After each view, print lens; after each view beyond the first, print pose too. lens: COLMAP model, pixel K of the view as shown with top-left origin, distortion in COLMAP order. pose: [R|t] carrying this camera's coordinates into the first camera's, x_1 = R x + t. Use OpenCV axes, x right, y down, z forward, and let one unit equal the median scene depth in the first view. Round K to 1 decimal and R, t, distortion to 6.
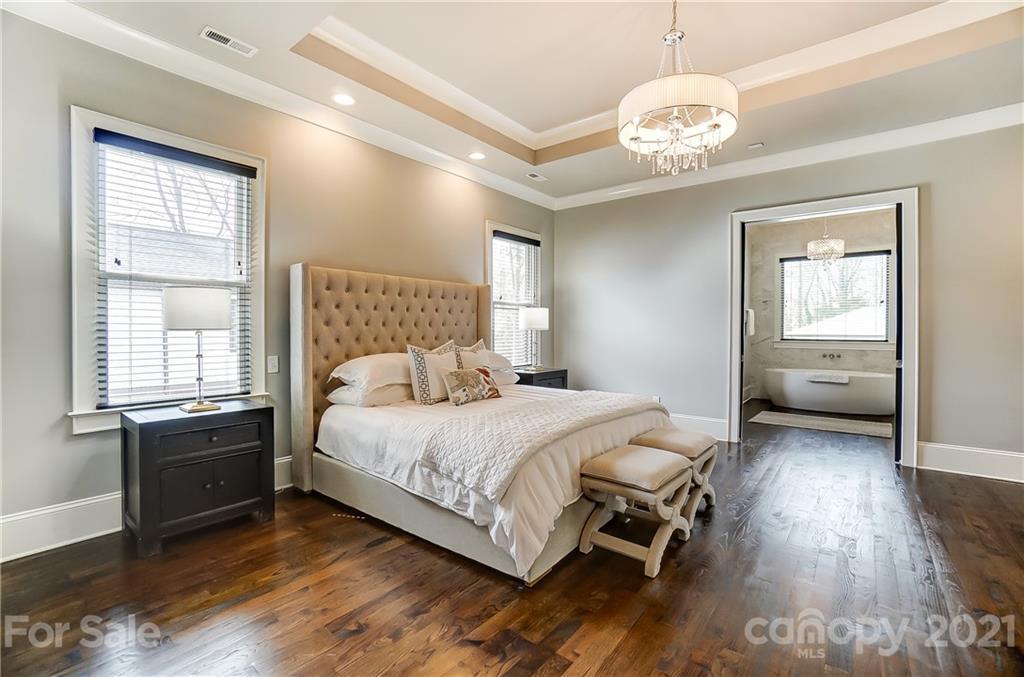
lens RADIAL K [[457.3, 0, 507.2], [0, 457.3, 335.1], [0, 0, 1]] dist [-0.007922, 0.001352]
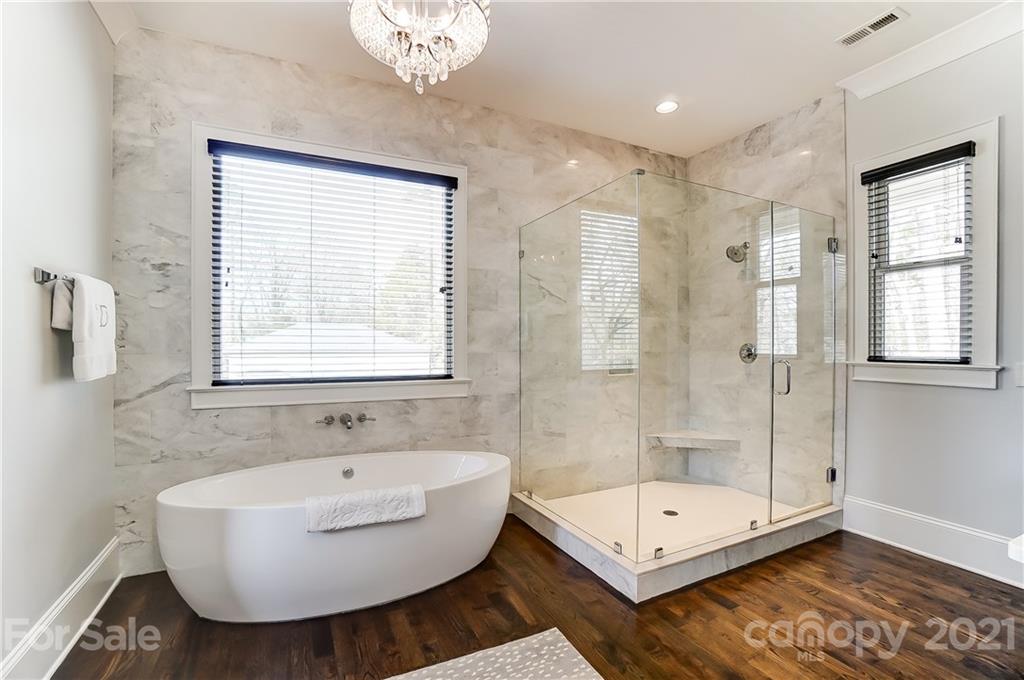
lens RADIAL K [[457.3, 0, 507.0], [0, 457.3, 339.5], [0, 0, 1]] dist [-0.007922, 0.001352]
pose [[0.407252, 0.003087, 0.913311, 0.406824], [0.006799, 0.999956, -0.006412, -0.019418], [-0.913291, 0.008821, 0.407213, 0.708217]]
